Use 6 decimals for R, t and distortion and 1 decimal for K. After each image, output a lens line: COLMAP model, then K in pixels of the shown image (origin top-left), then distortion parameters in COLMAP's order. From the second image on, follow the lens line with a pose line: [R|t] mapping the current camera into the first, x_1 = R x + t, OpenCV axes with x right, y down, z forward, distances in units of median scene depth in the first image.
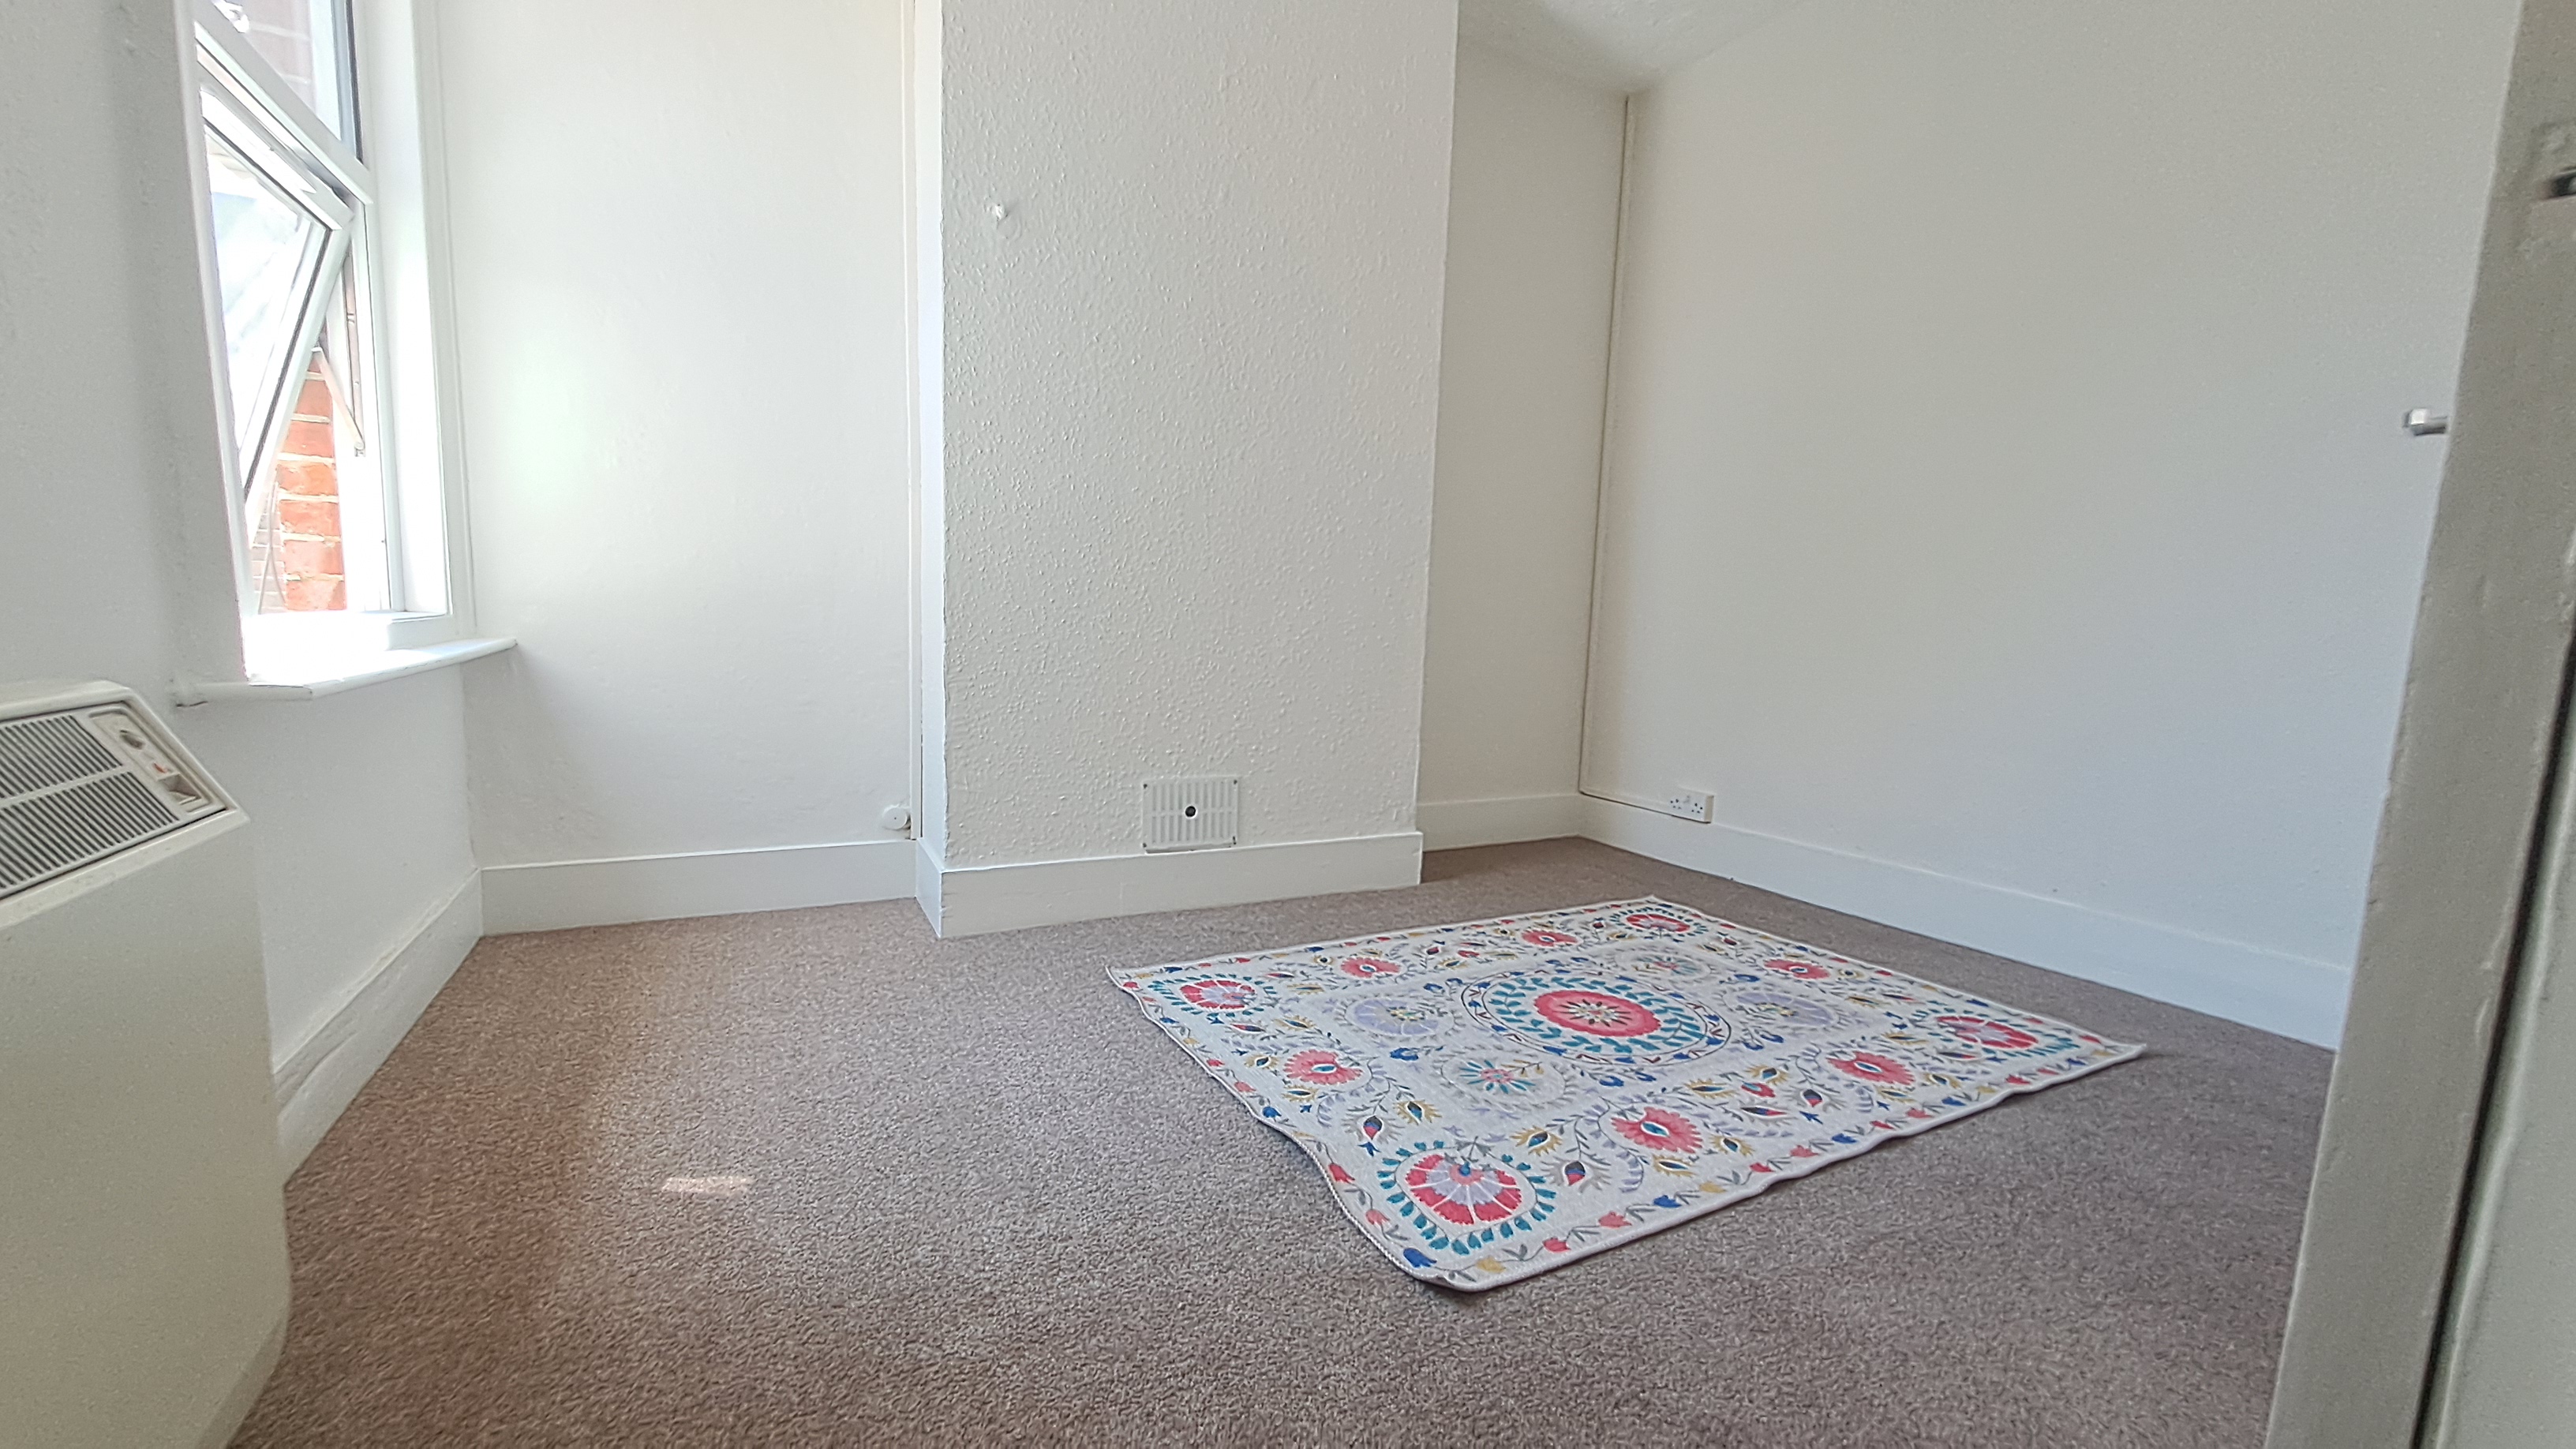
lens RADIAL K [[1029.8, 0, 1274.7], [0, 1029.8, 743.0], [0, 0, 1]] dist [-0.007620, 0.000259]
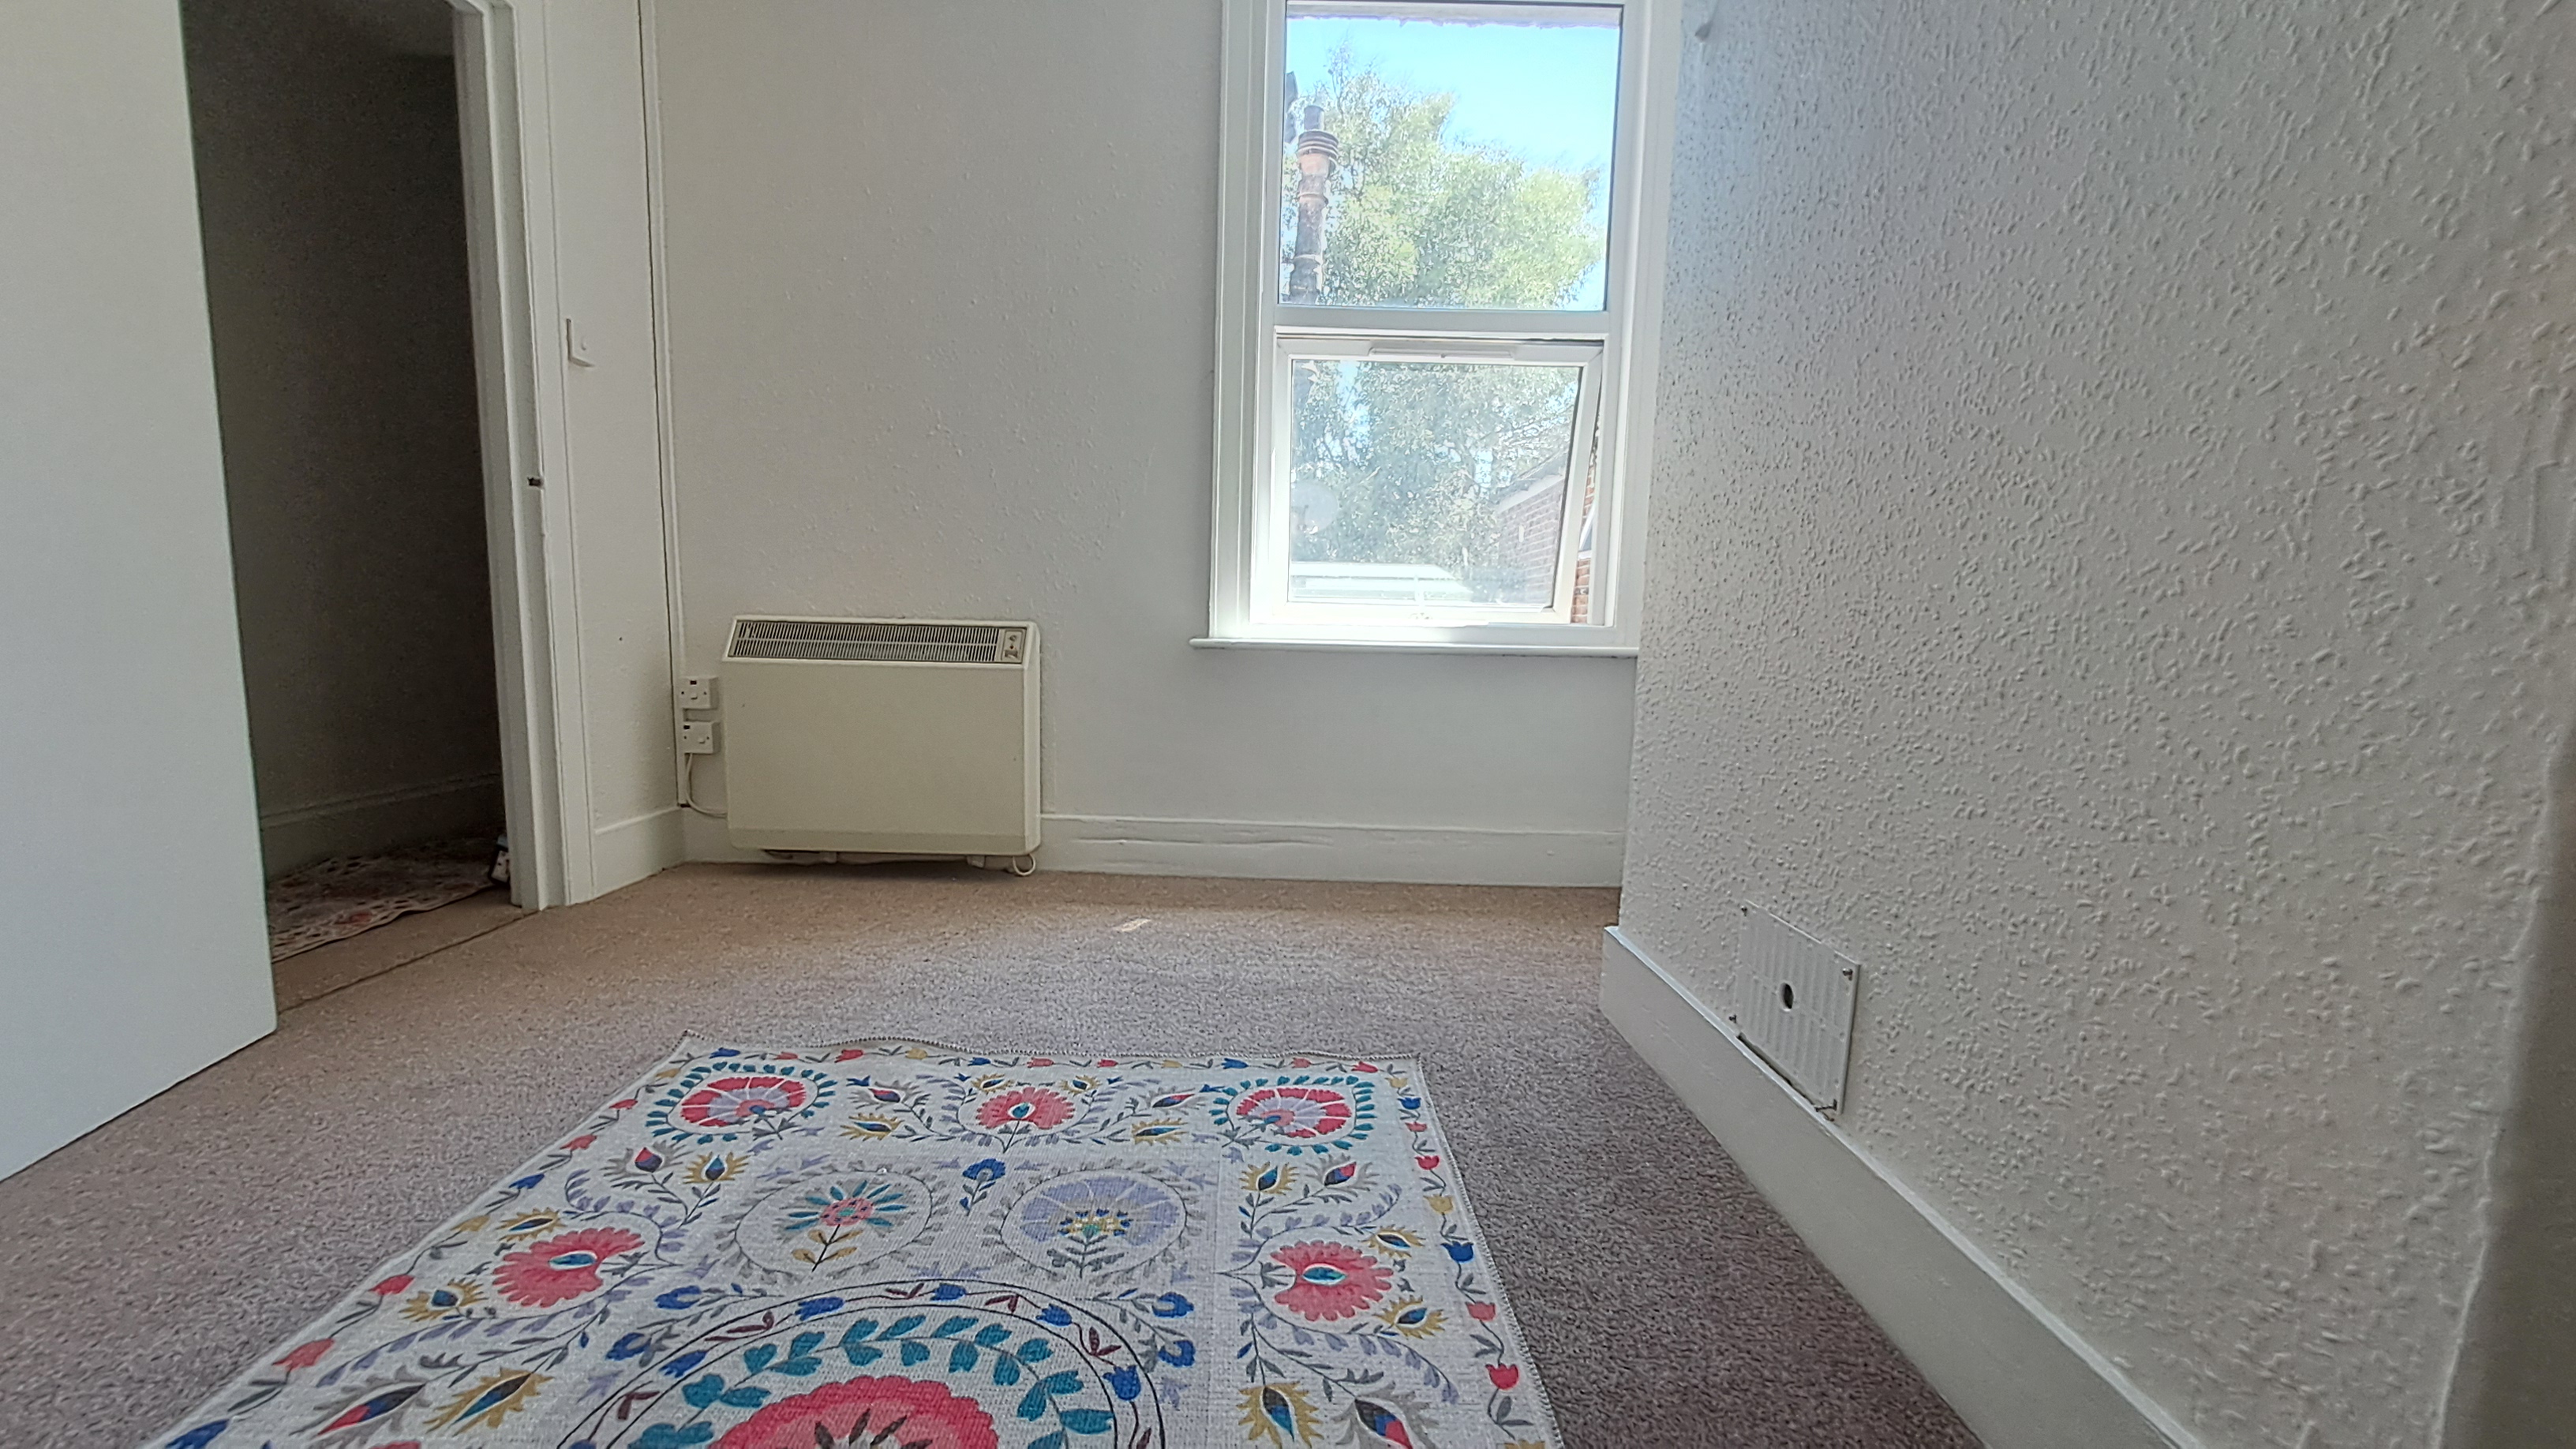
lens RADIAL K [[1016.5, 0, 1278.7], [0, 1016.5, 747.0], [0, 0, 1]] dist [-0.009042, 0.000036]
pose [[-0.449619, 0.064198, -0.890910, 0.560605], [-0.148713, 0.978113, 0.145534, -0.102578], [0.880754, 0.197925, -0.430231, 1.243357]]
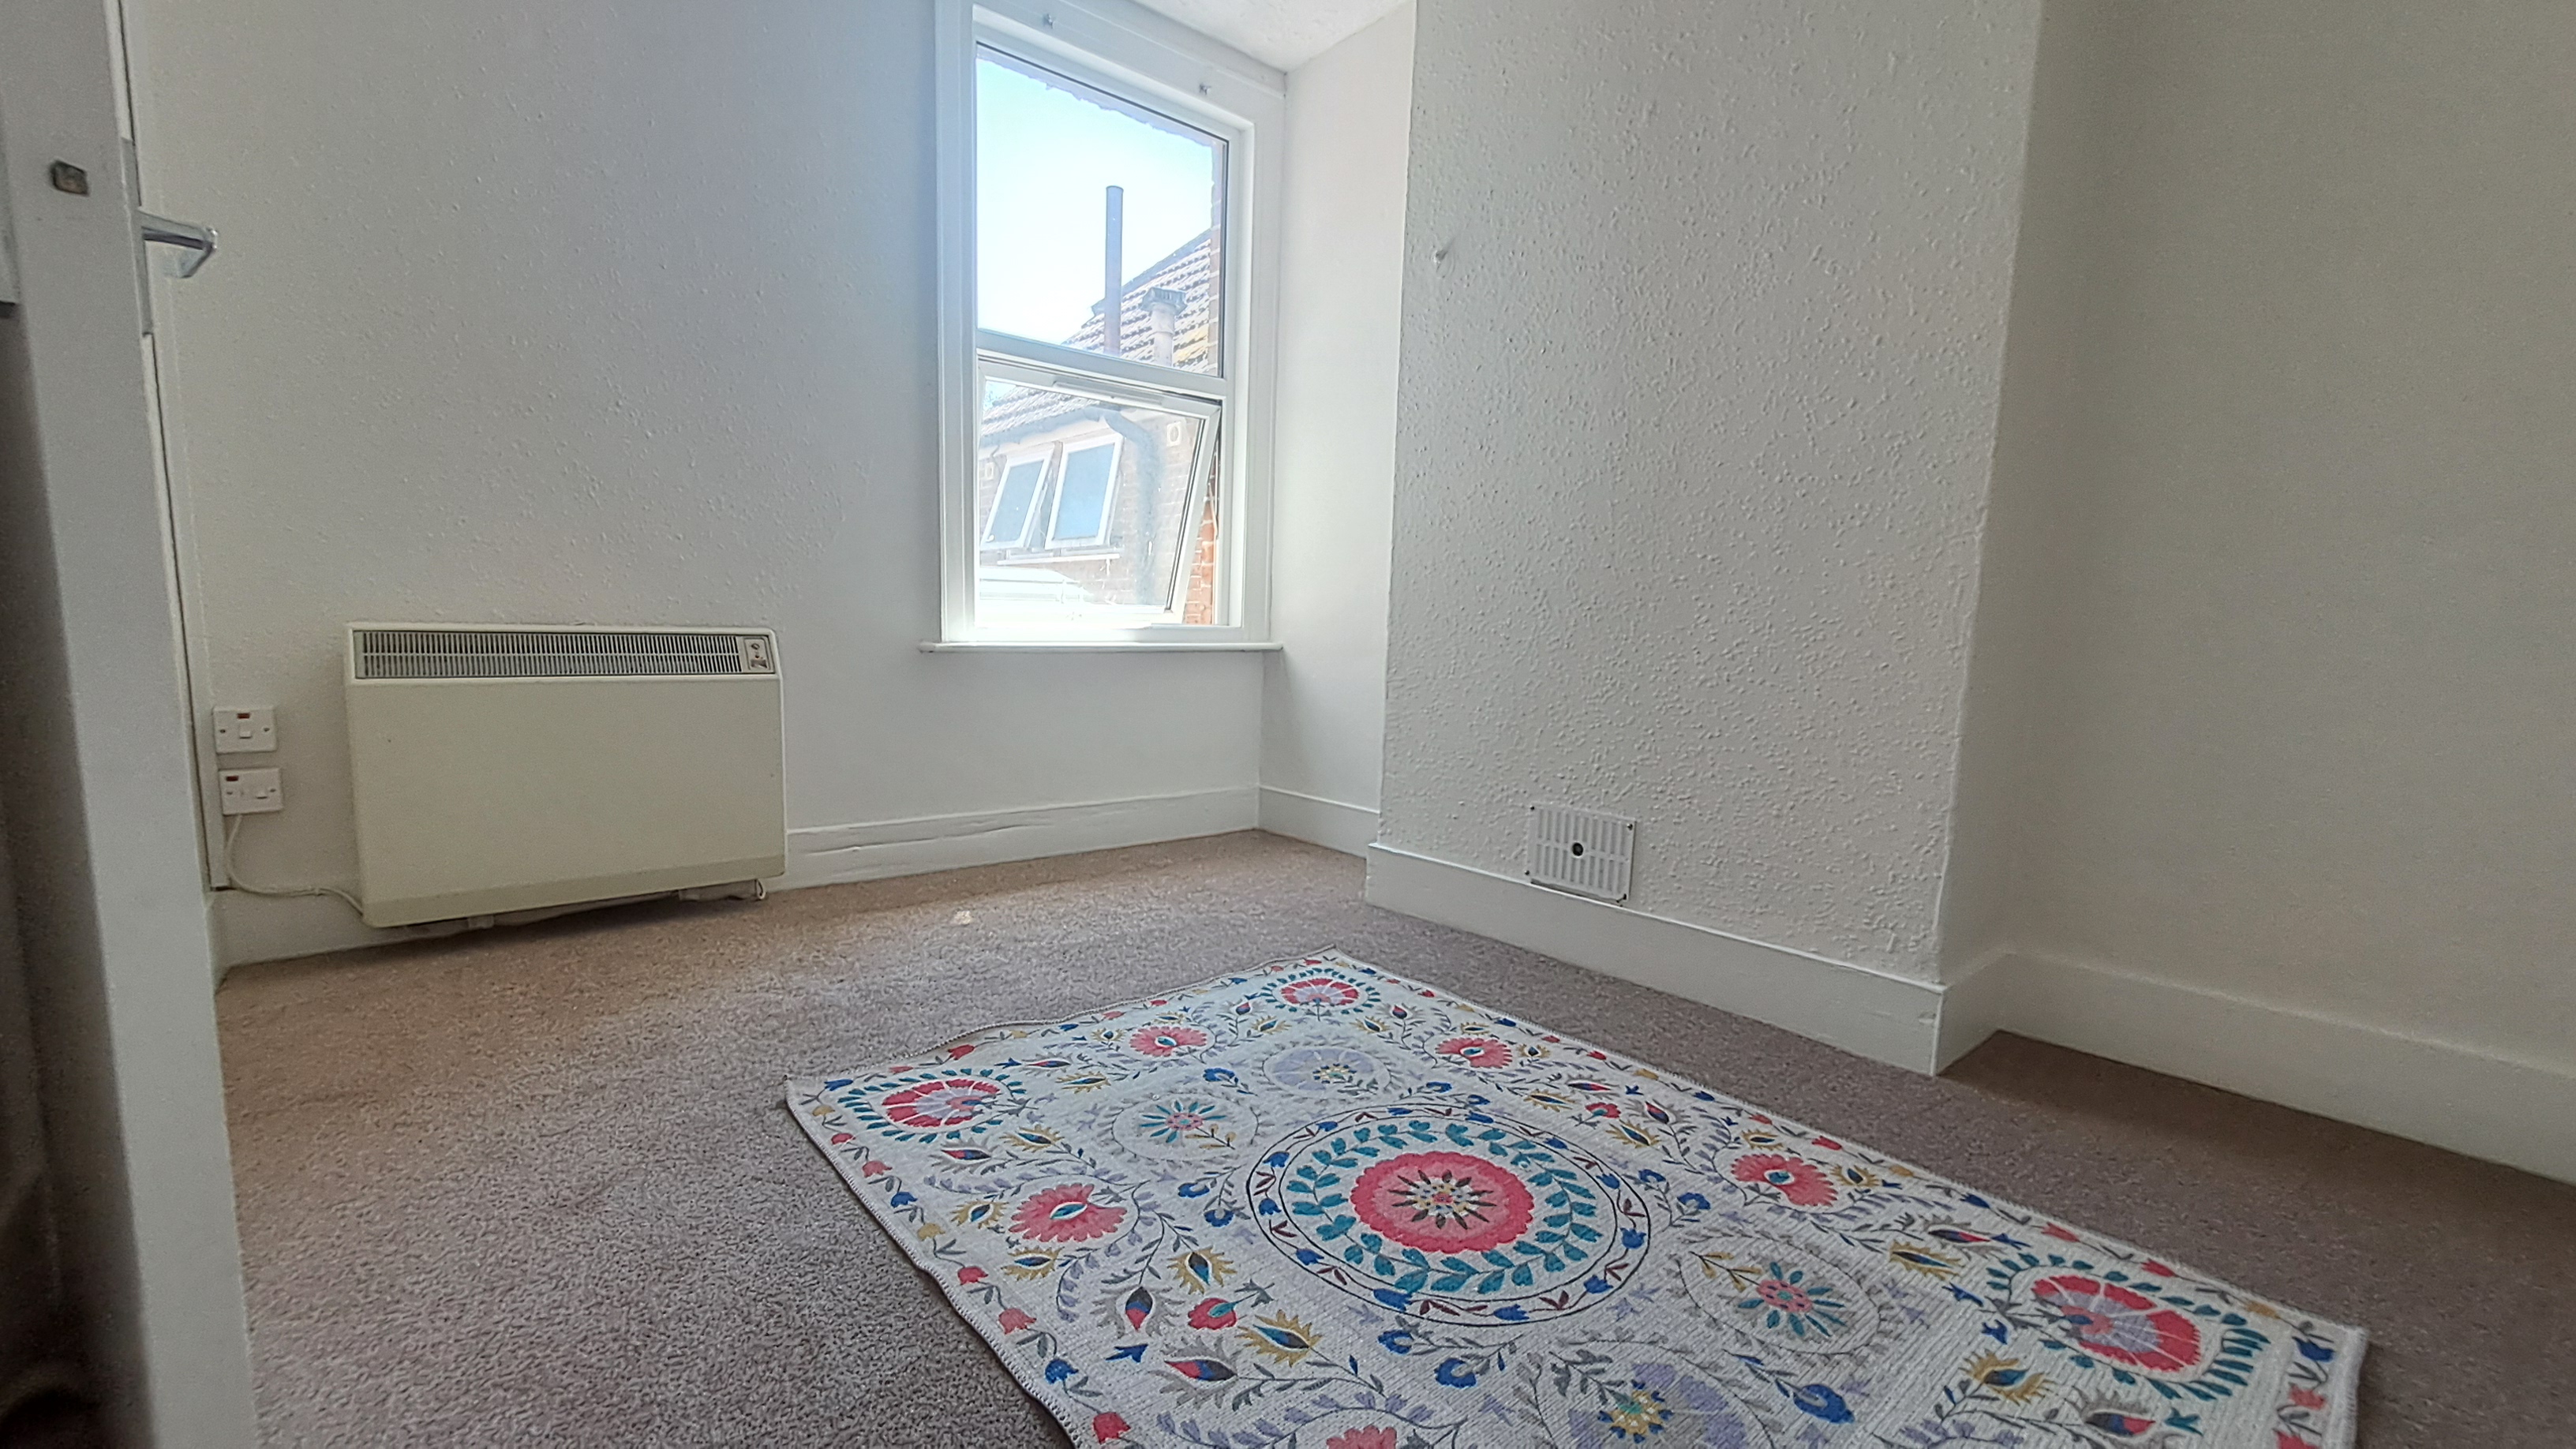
lens RADIAL K [[1029.8, 0, 1274.7], [0, 1029.8, 743.0], [0, 0, 1]] dist [-0.007620, 0.000259]
pose [[0.226393, 0.090739, -0.969800, 0.878573], [-0.140771, 0.988246, 0.059603, -0.047014], [0.963810, 0.123026, 0.236505, 0.693951]]
